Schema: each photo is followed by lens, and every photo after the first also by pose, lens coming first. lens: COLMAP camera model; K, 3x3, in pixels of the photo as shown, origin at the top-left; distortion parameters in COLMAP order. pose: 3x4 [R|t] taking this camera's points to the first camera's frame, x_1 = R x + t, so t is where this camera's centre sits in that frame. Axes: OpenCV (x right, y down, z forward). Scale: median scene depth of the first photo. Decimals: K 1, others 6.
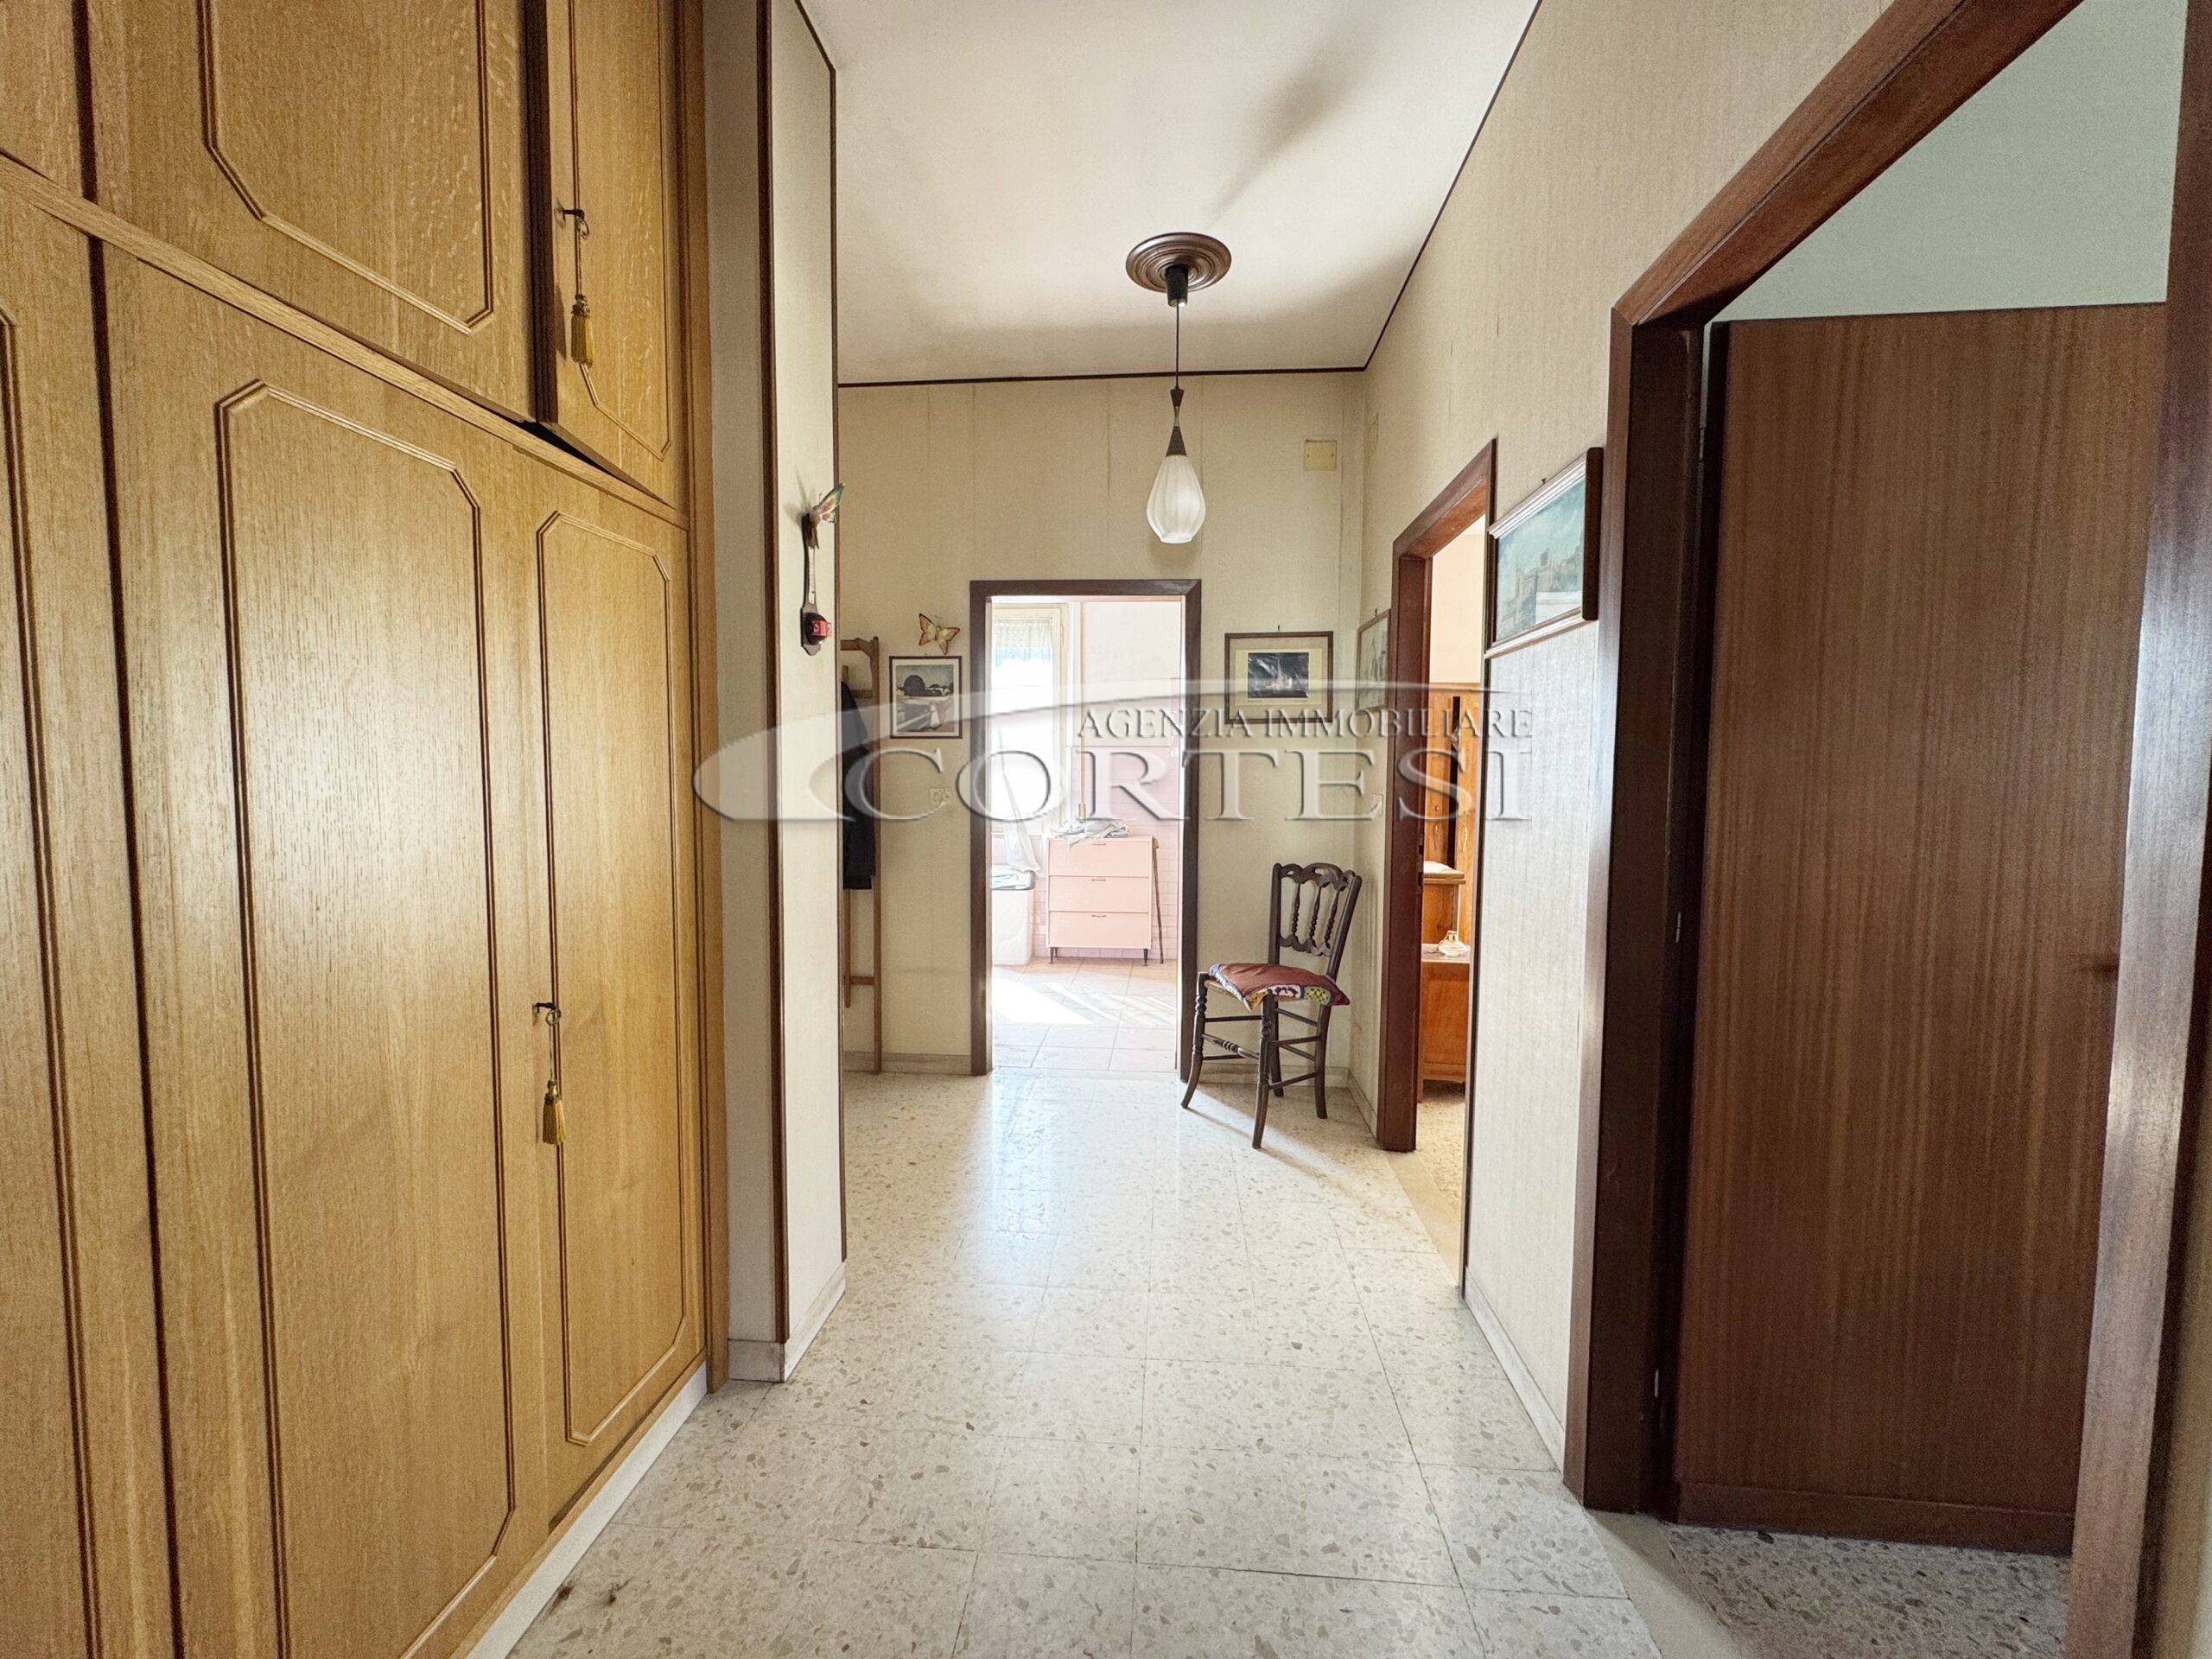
lens RADIAL K [[893.9, 0, 1104.9], [0, 893.9, 837.3], [0, 0, 1]] dist [-0.004978, 0.000186]
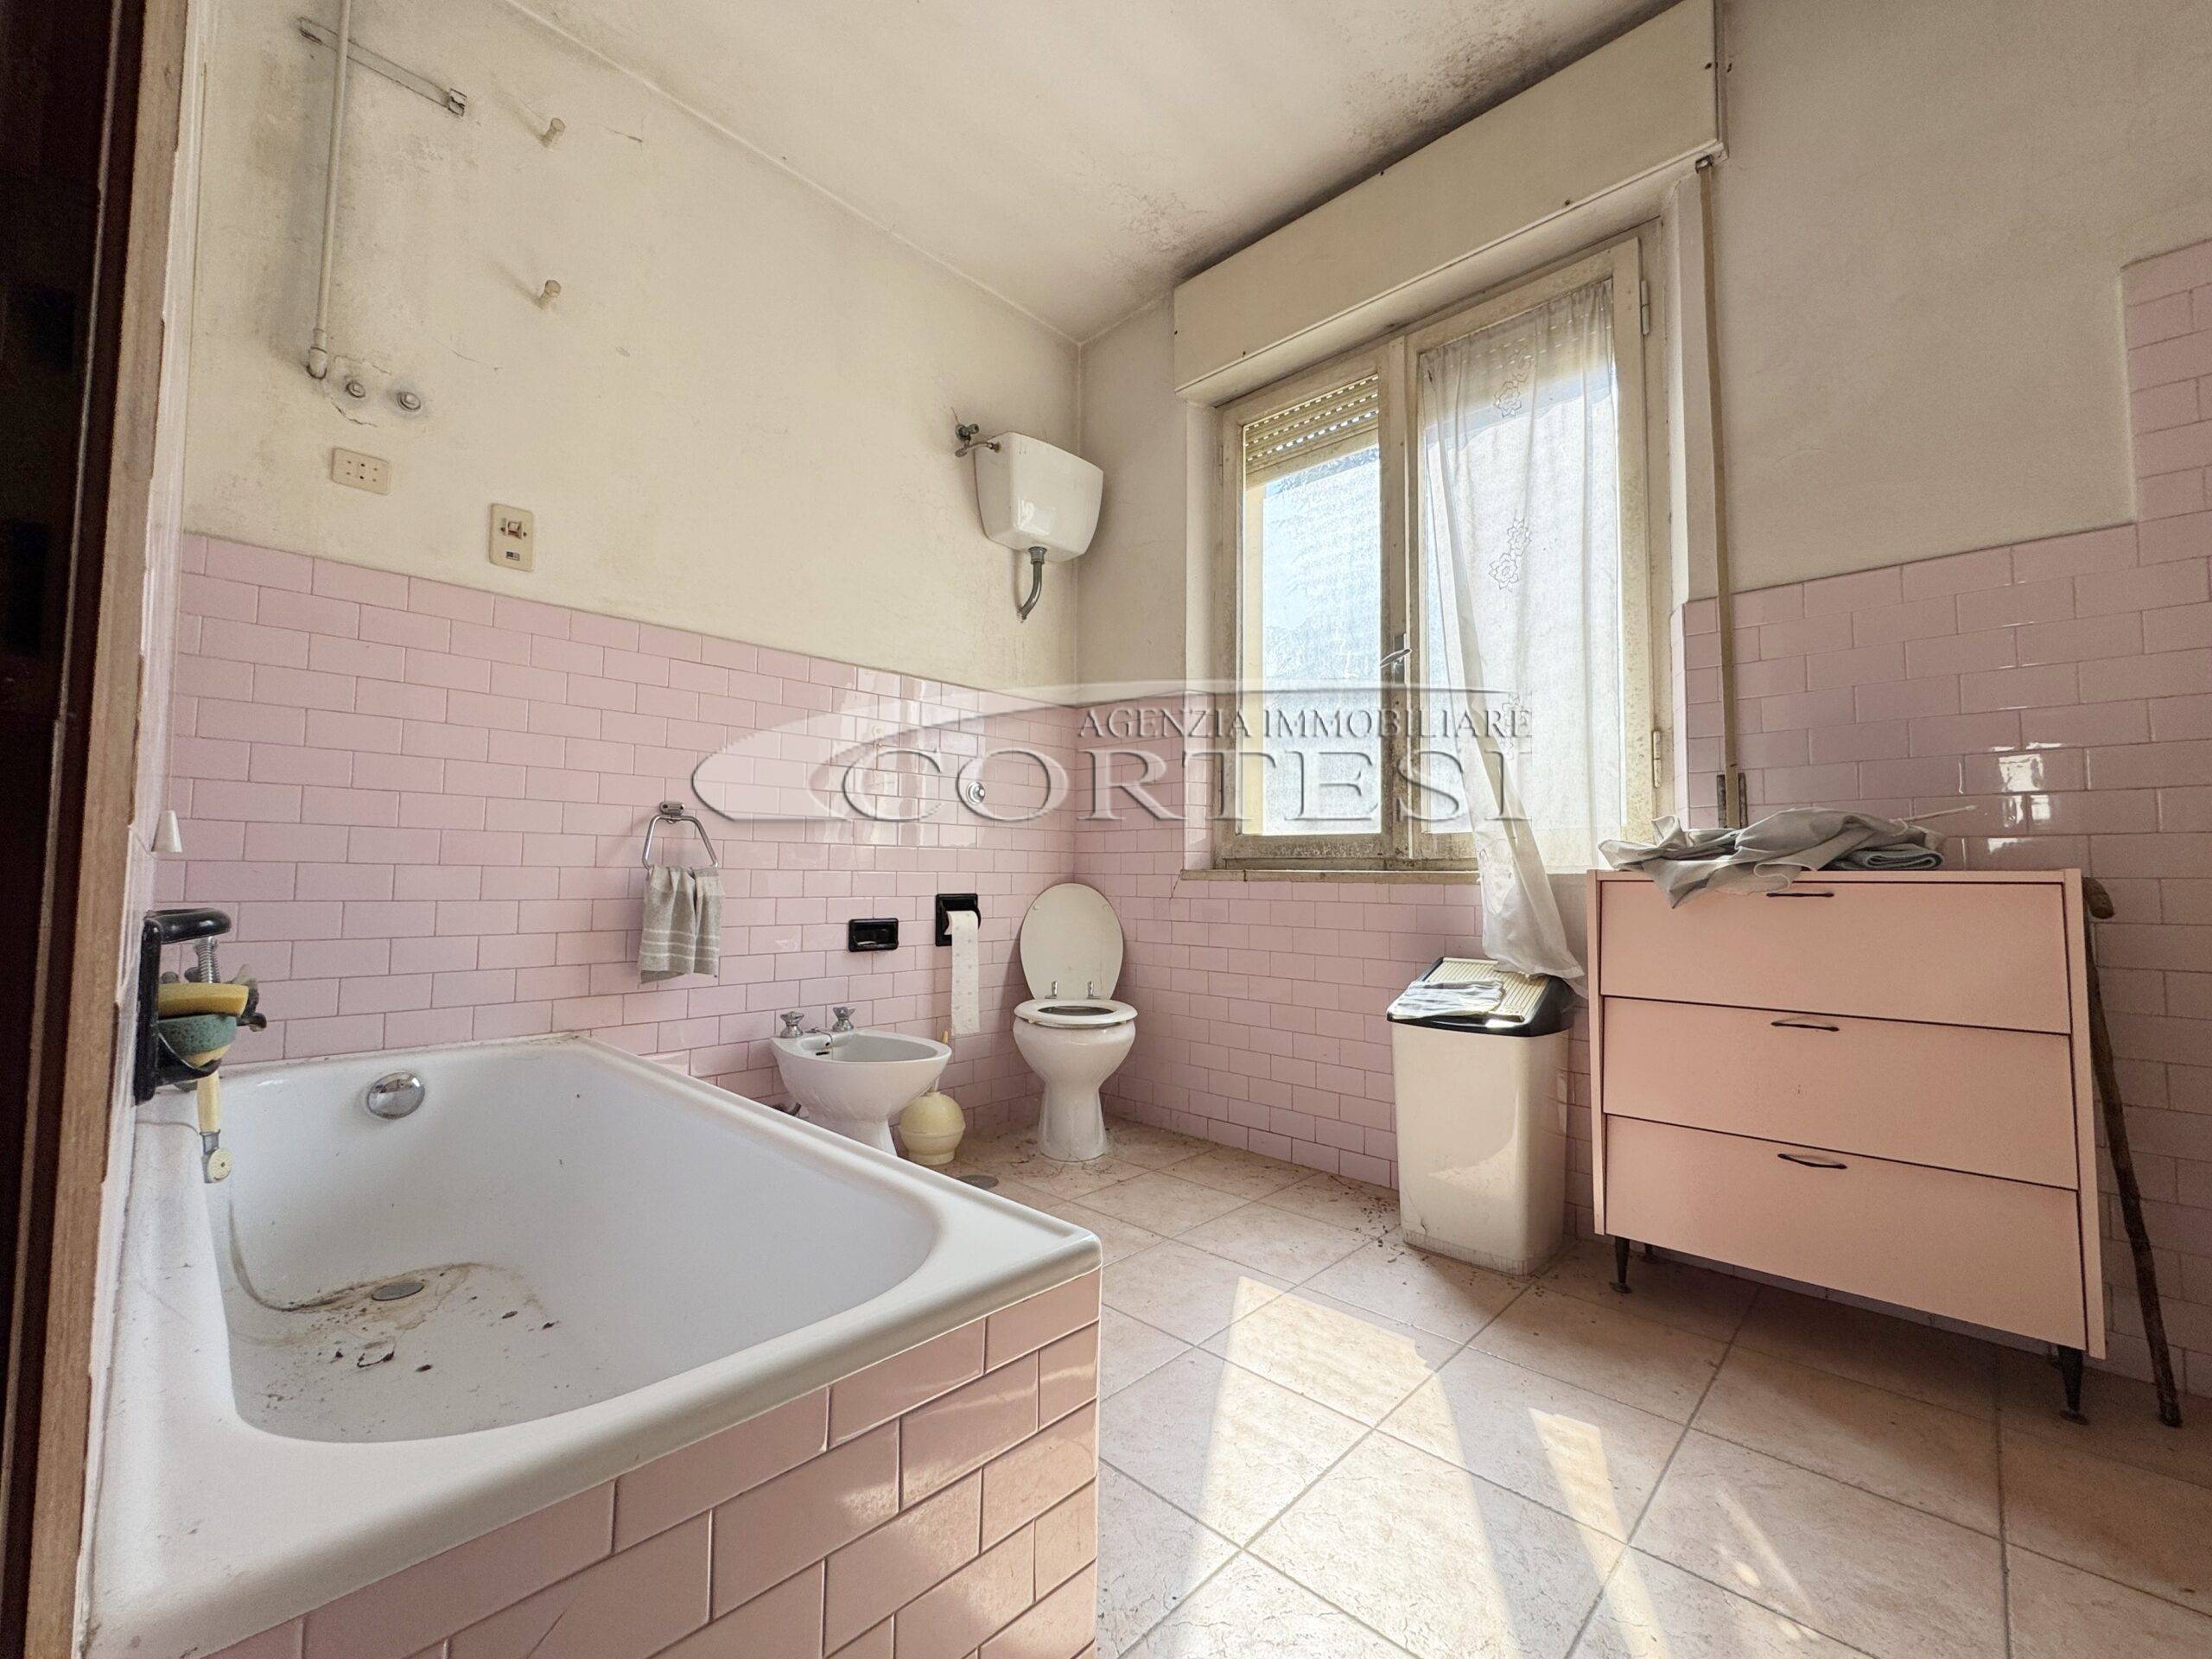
lens RADIAL K [[893.9, 0, 1106.2], [0, 893.9, 828.7], [0, 0, 1]] dist [-0.004978, 0.000186]
pose [[0.792862, -0.030744, -0.608625, -0.009482], [-0.042884, 0.993436, -0.106047, 0.026272], [0.607890, 0.110181, 0.786339, 0.651154]]
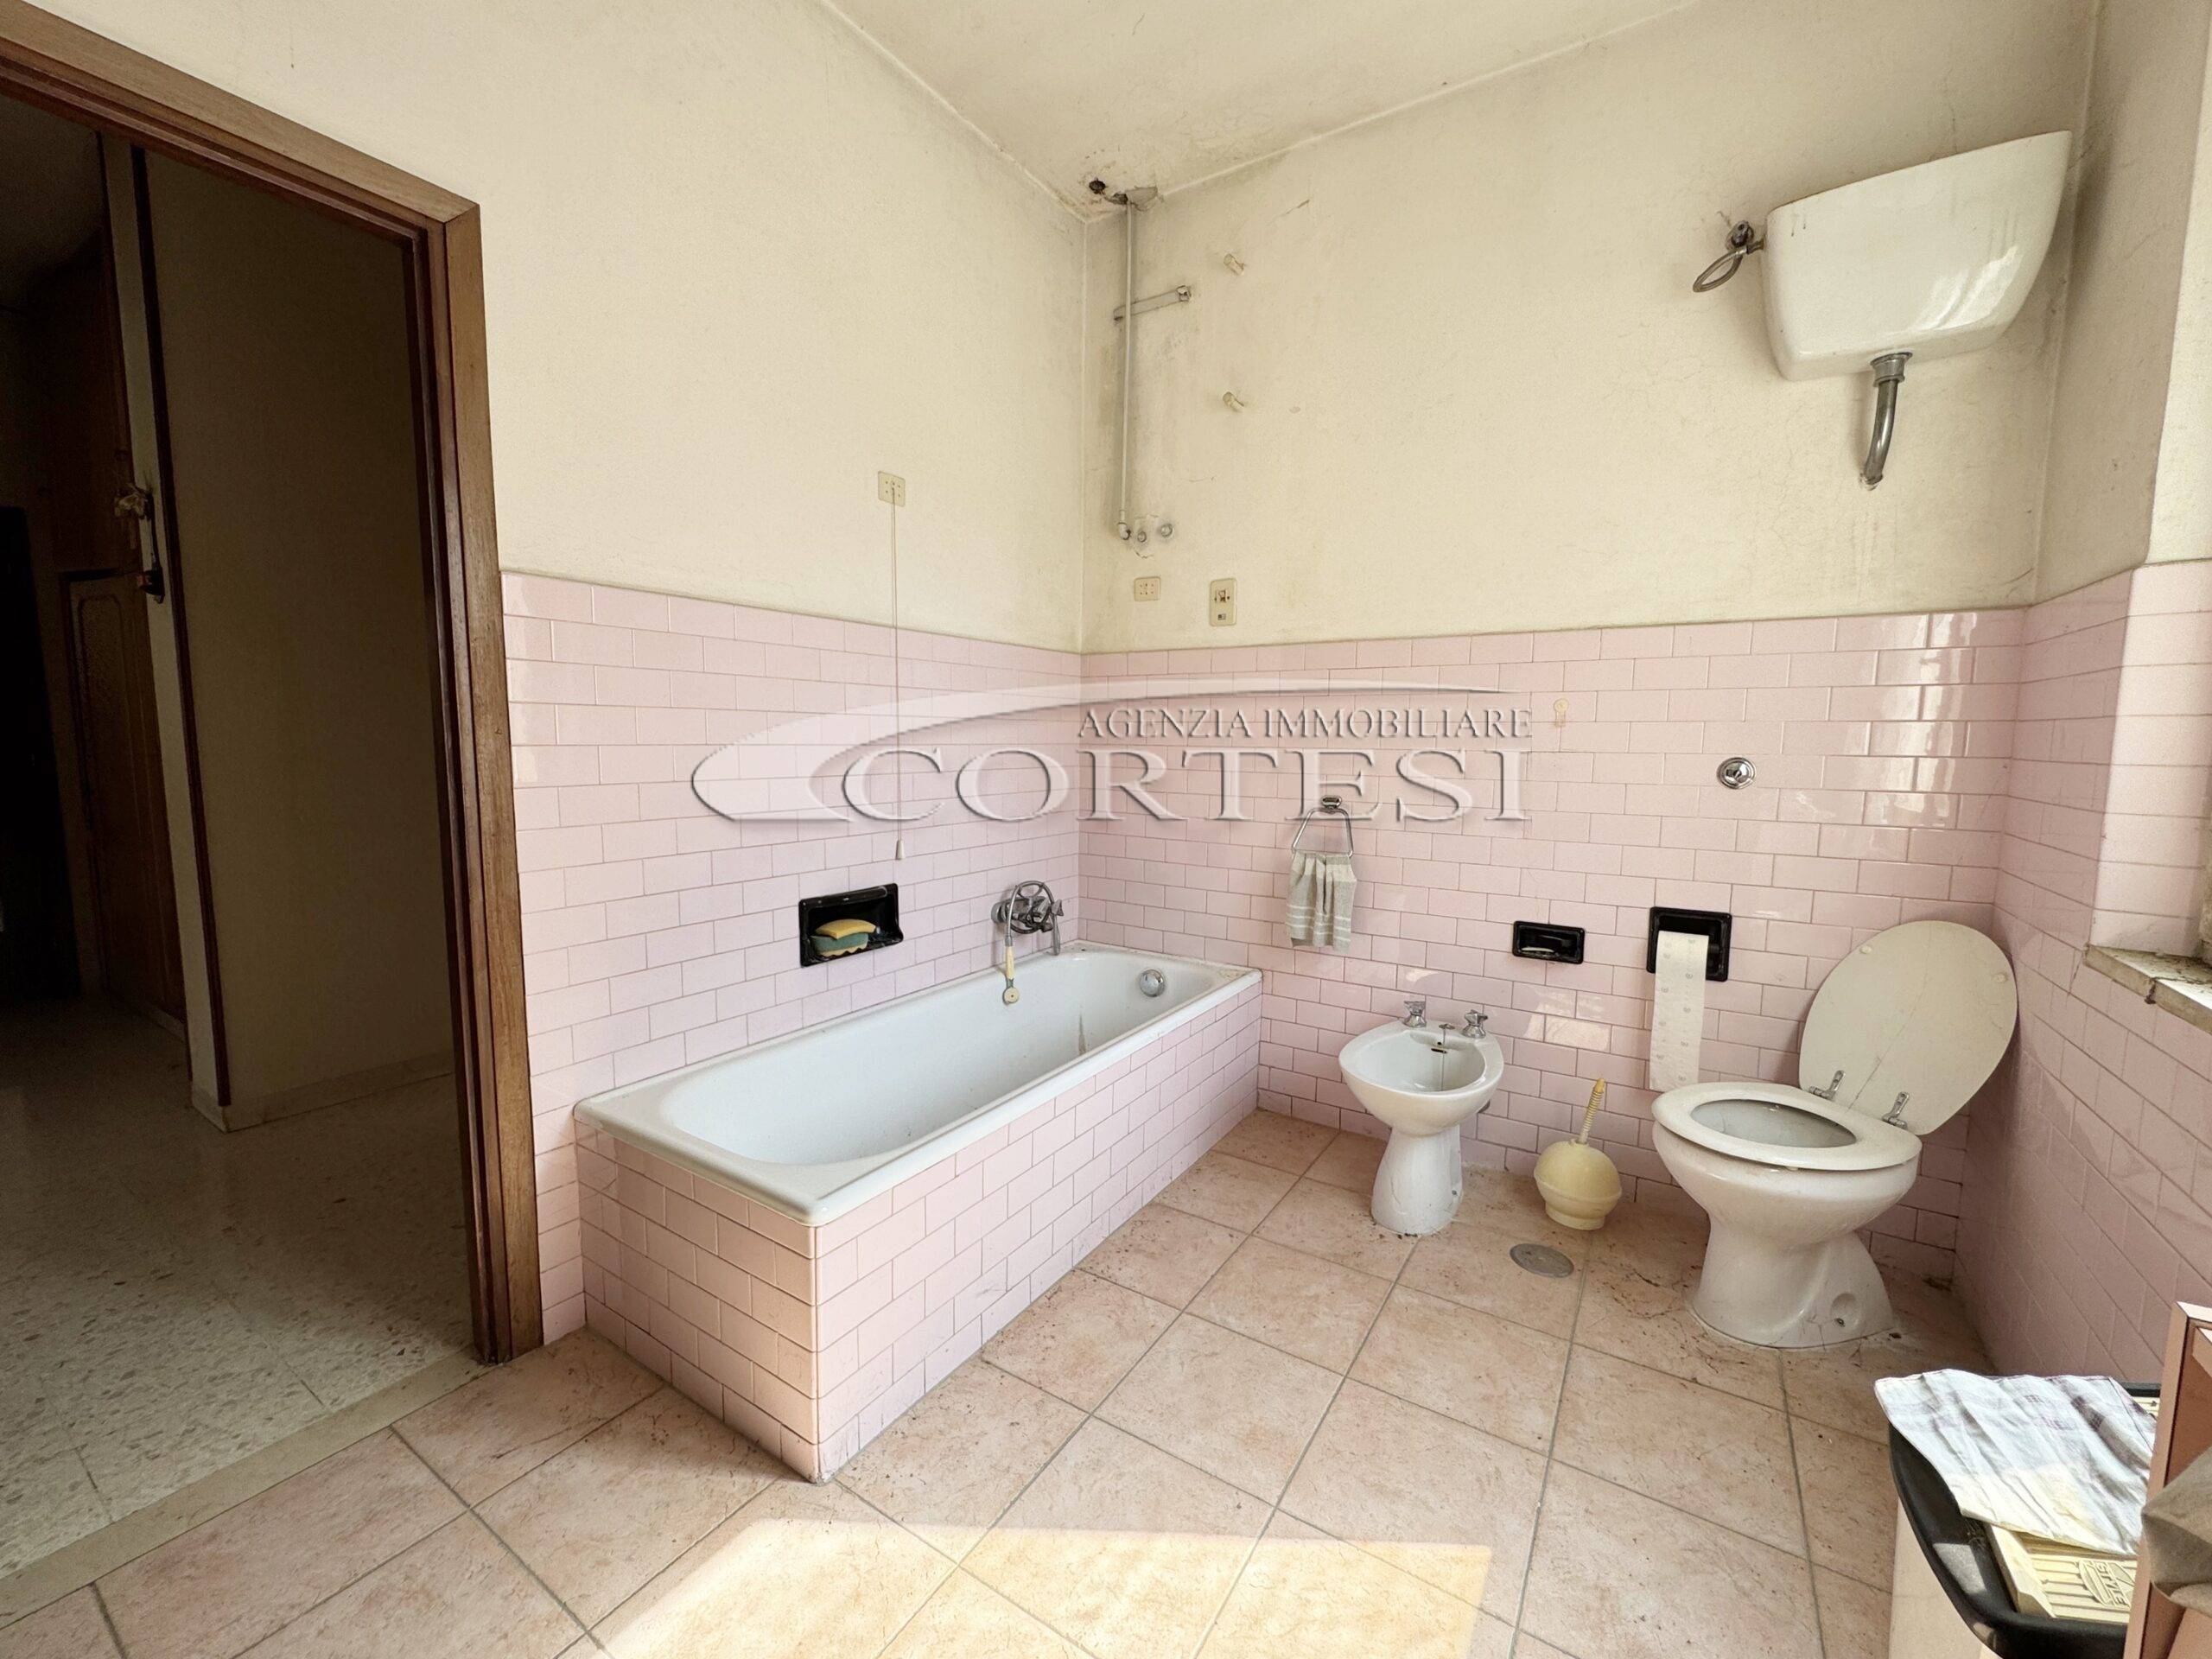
lens RADIAL K [[893.9, 0, 1107.9], [0, 893.9, 829.4], [0, 0, 1]] dist [-0.004978, 0.000186]
pose [[-0.446069, 0.082507, -0.891187, 0.051349], [-0.067308, 0.989829, 0.125329, -0.044405], [0.892464, 0.115889, -0.435979, 0.915499]]
